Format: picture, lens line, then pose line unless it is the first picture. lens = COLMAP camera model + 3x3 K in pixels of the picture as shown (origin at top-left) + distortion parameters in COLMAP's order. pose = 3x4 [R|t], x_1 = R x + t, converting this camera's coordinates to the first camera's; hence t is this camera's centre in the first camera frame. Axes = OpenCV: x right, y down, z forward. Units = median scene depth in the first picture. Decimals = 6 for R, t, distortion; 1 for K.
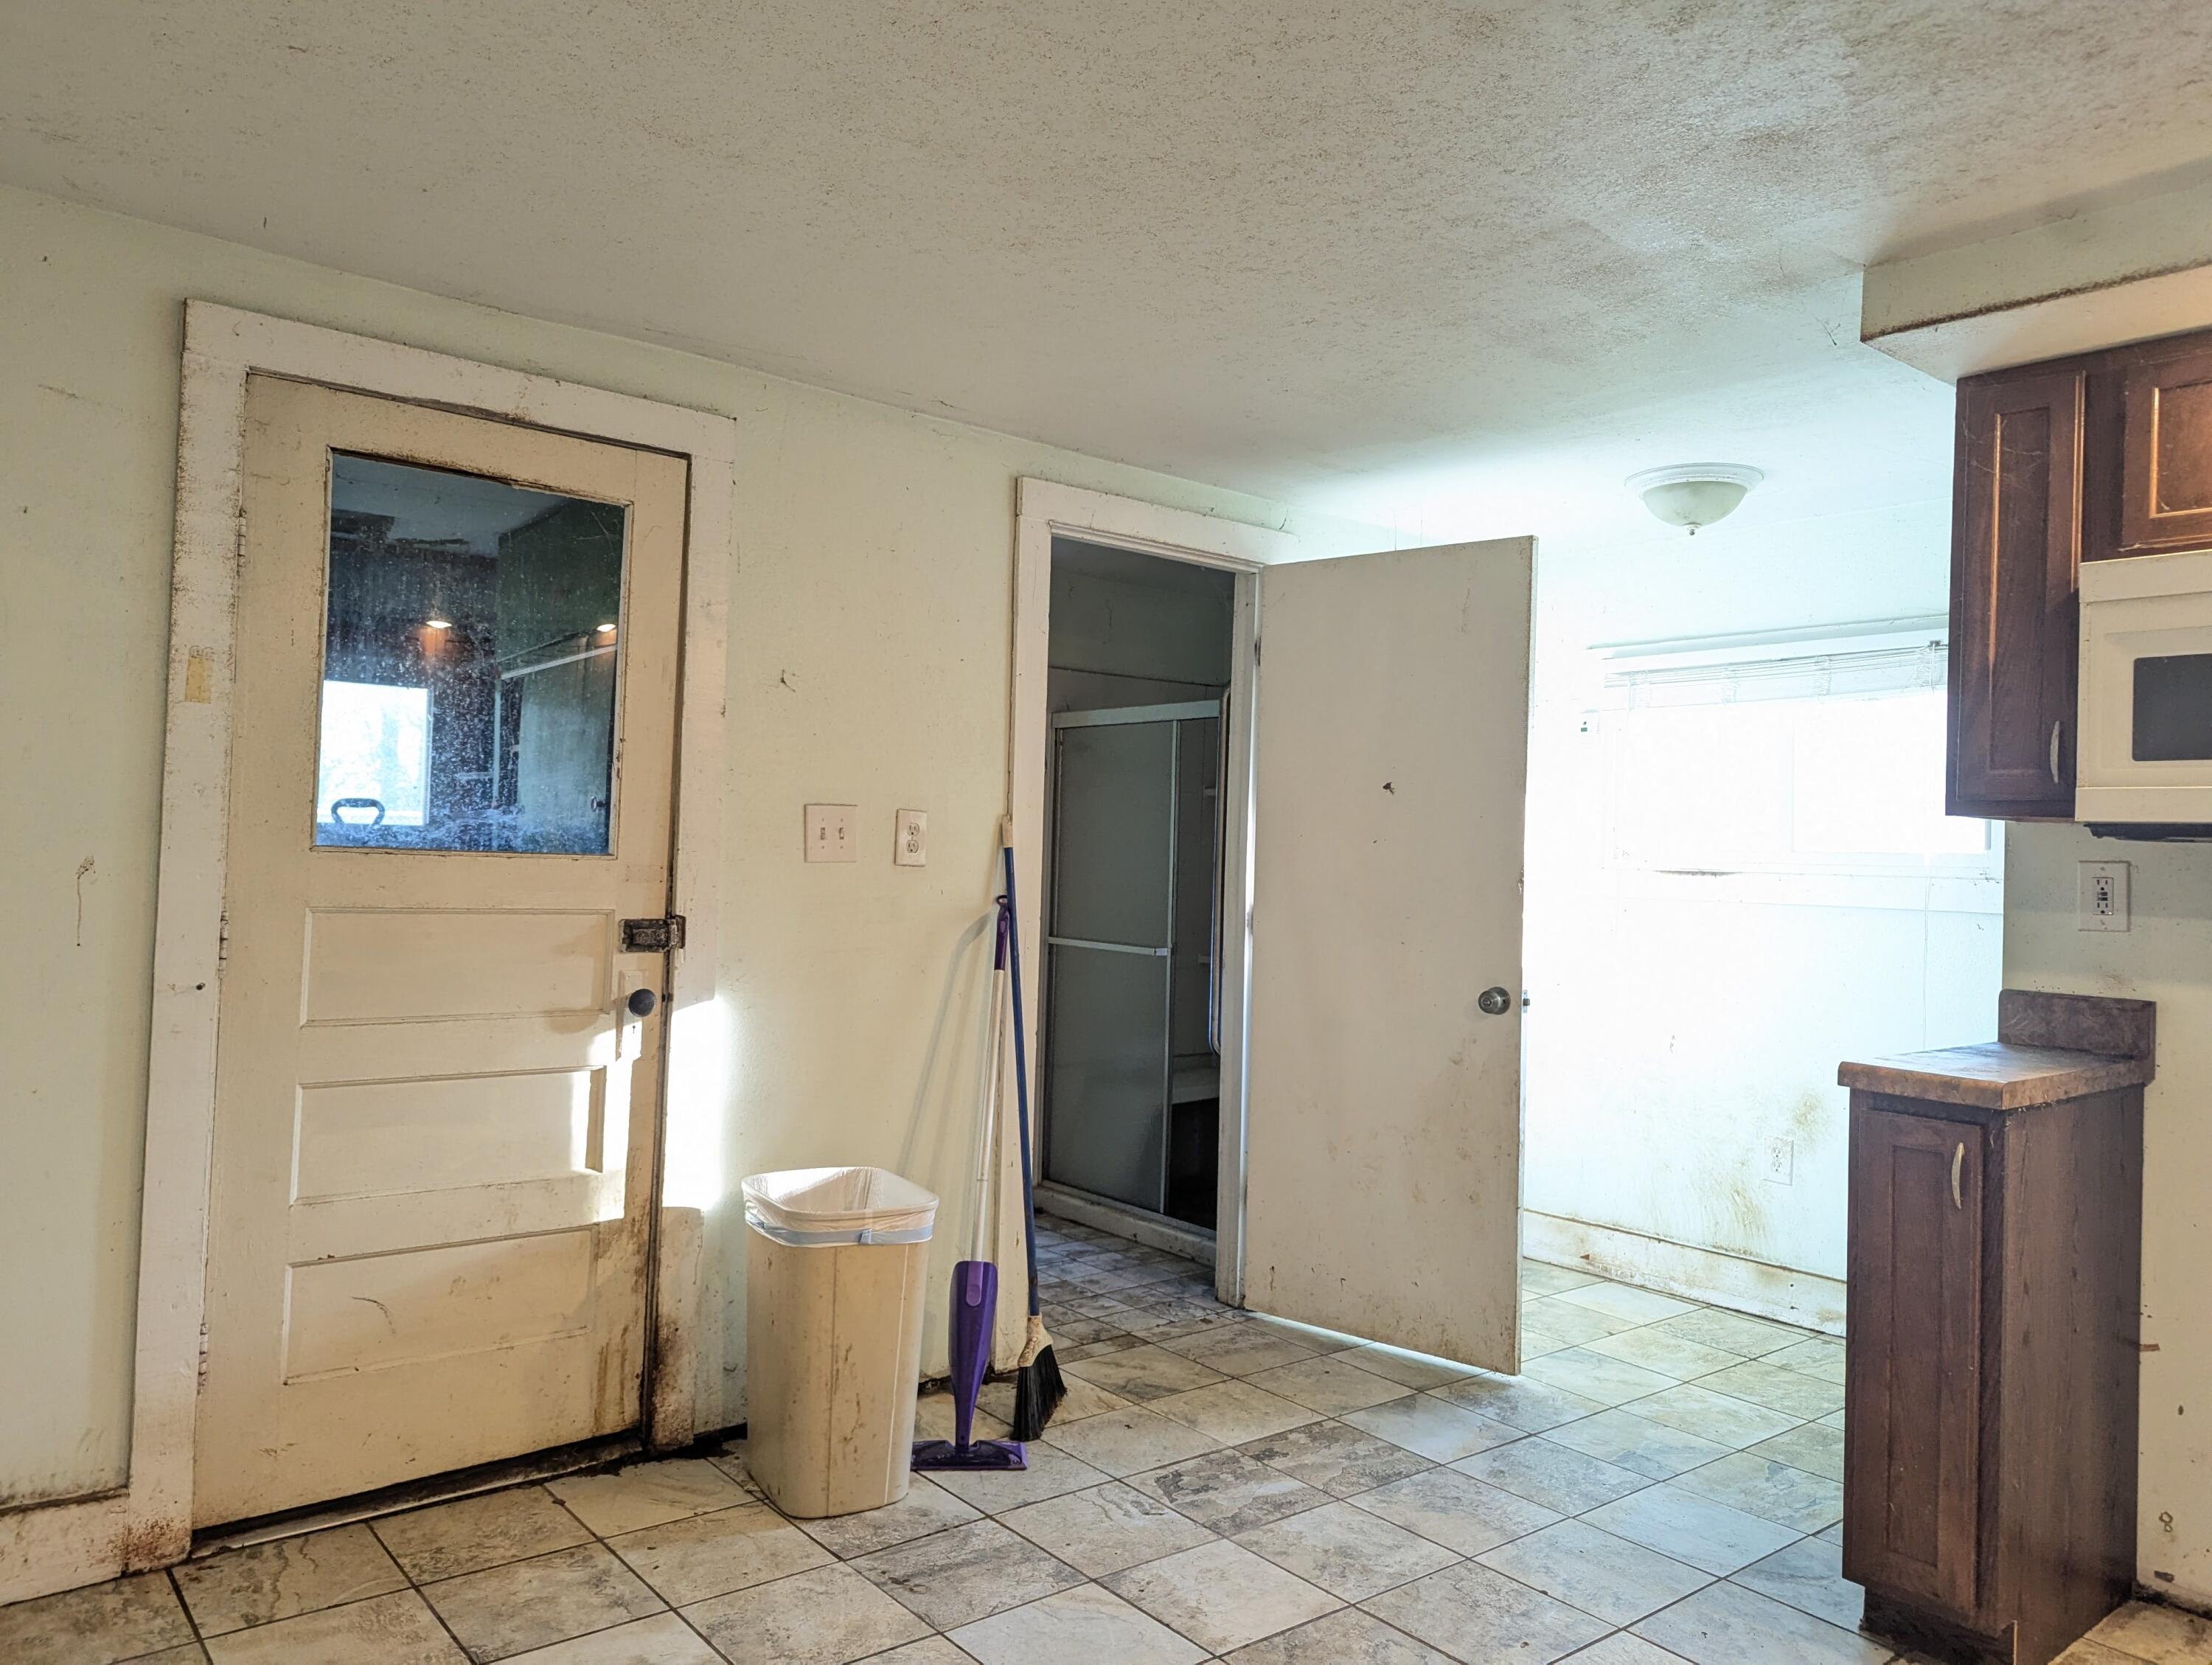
lens RADIAL K [[1570.6, 0, 1109.2], [0, 1570.6, 832.0], [0, 0, 1]] dist [0.050095, -0.030512]
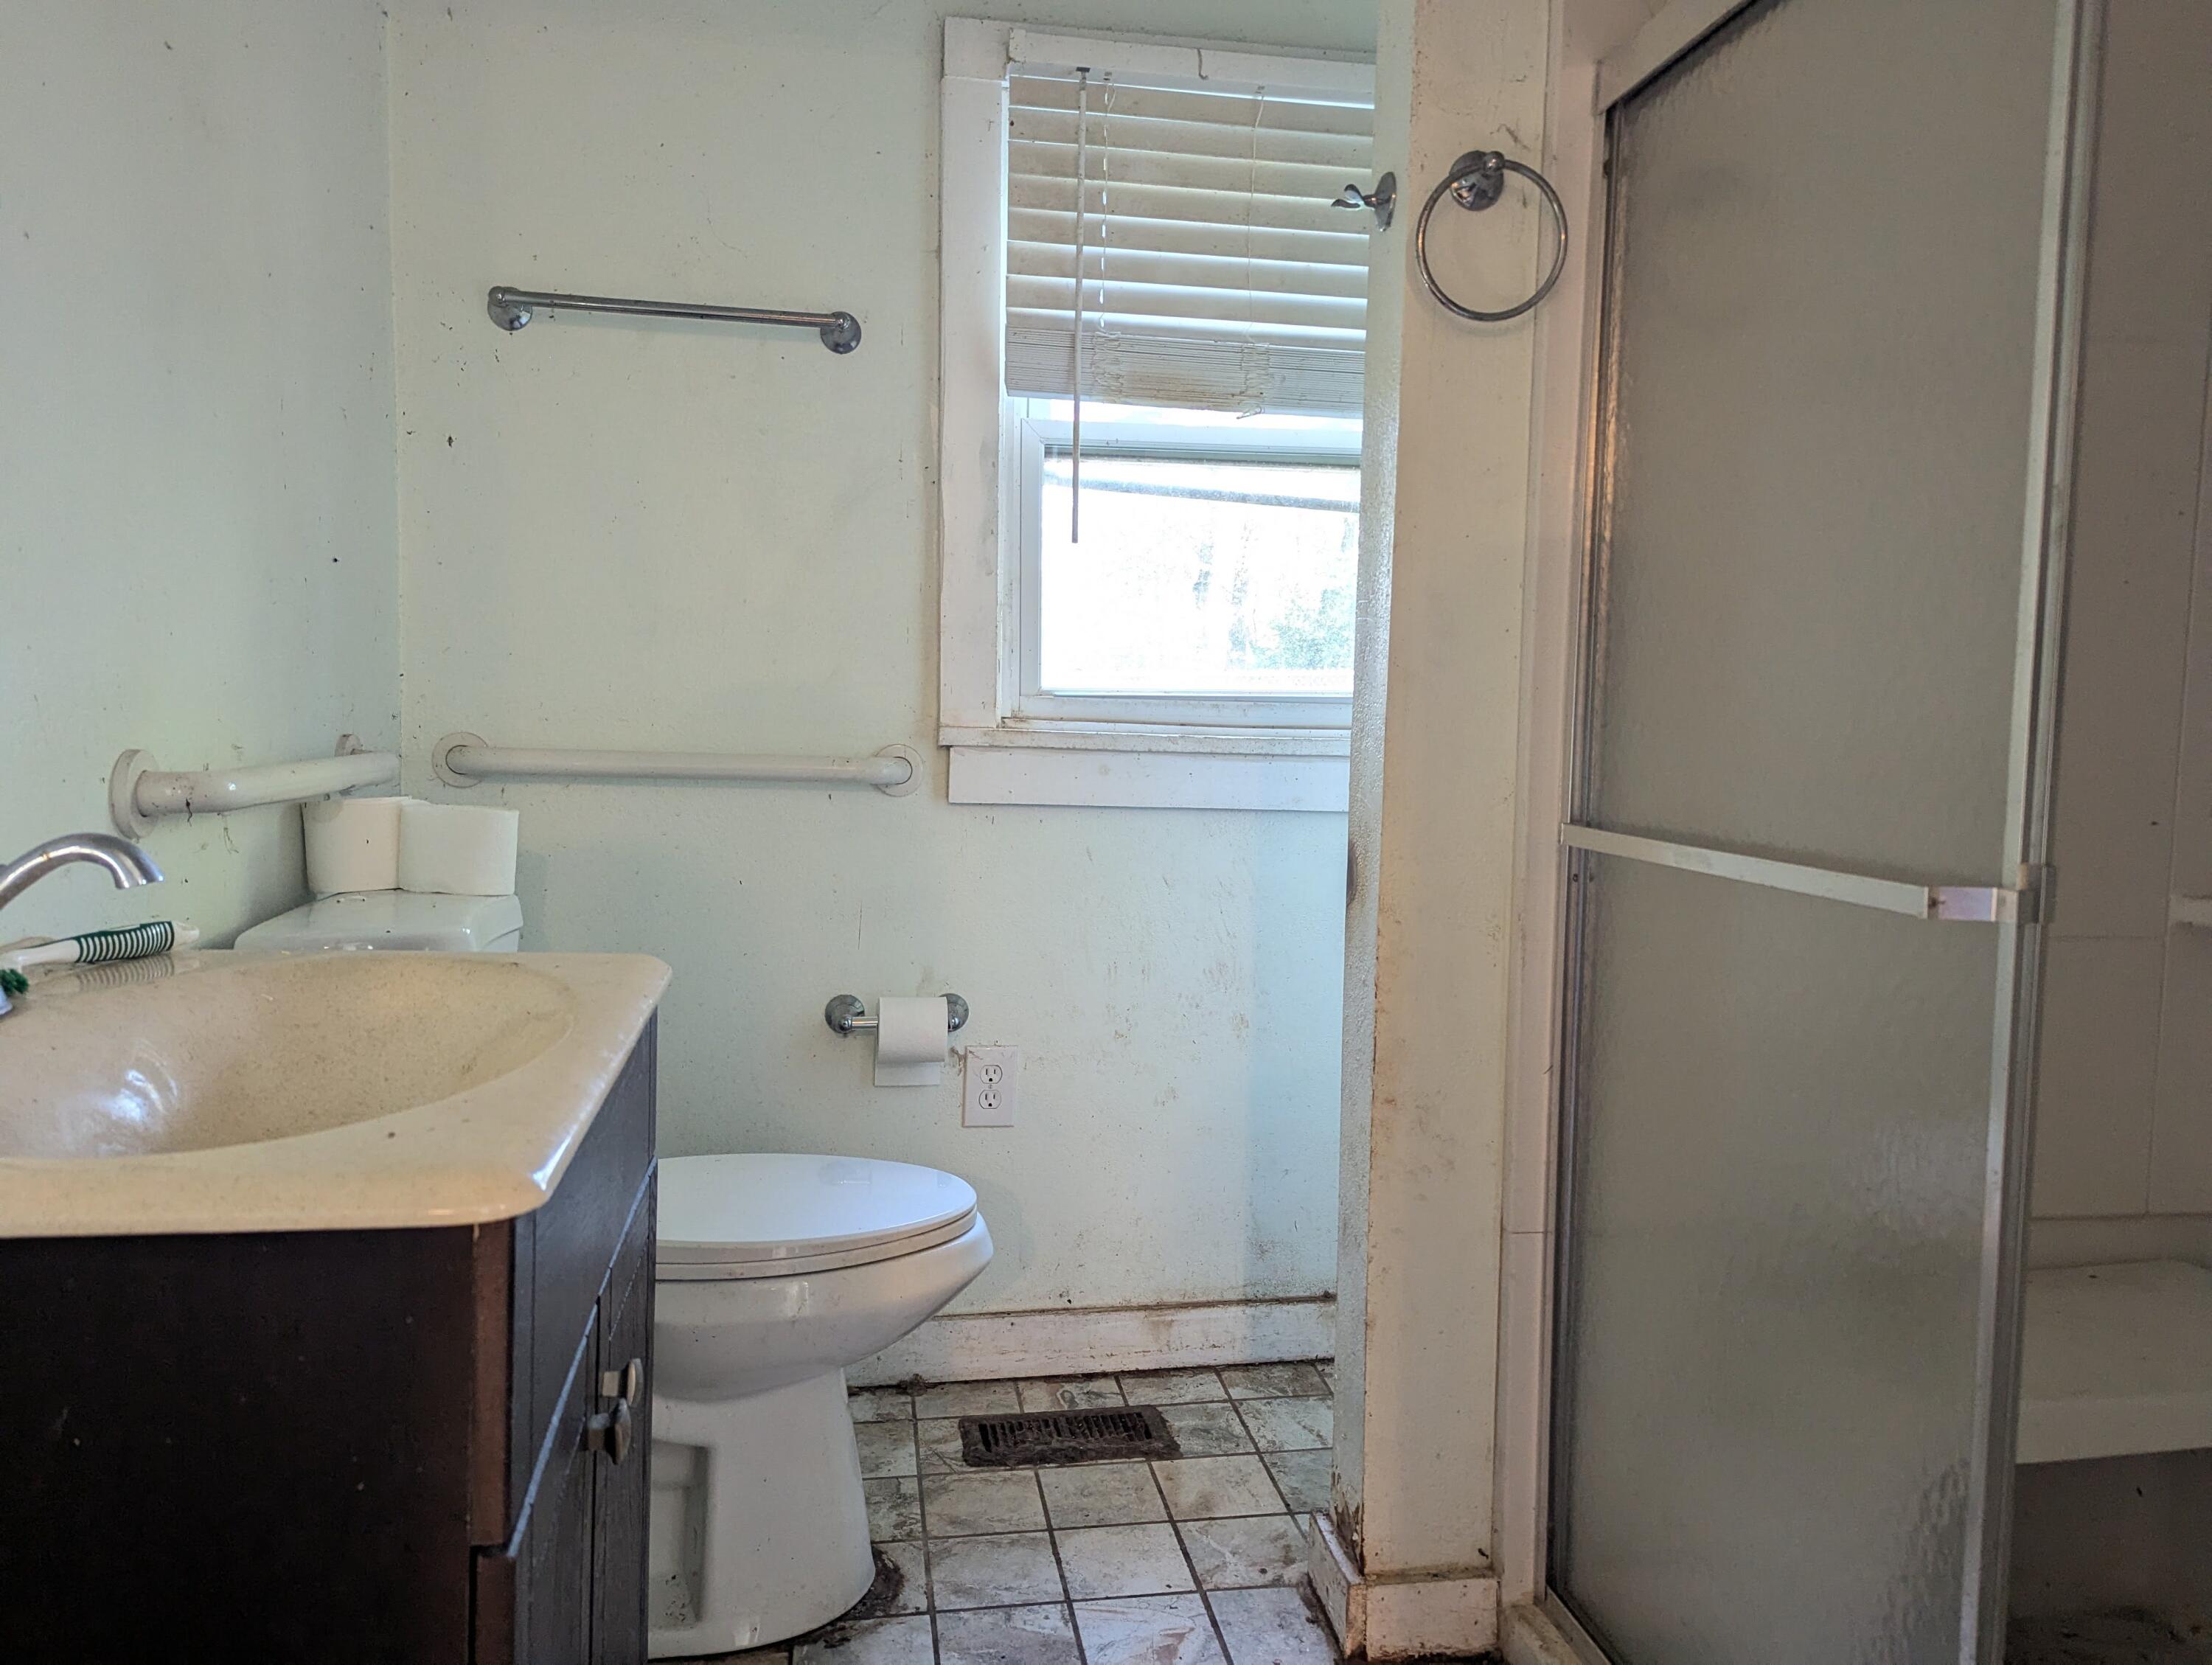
lens RADIAL K [[1570.6, 0, 1106.5], [0, 1570.6, 828.7], [0, 0, 1]] dist [0.050095, -0.030512]
pose [[0.879172, 0.027173, -0.475730, 0.031872], [0.015744, 0.996171, 0.085995, 0.040267], [0.476245, -0.083094, 0.875378, 0.713231]]
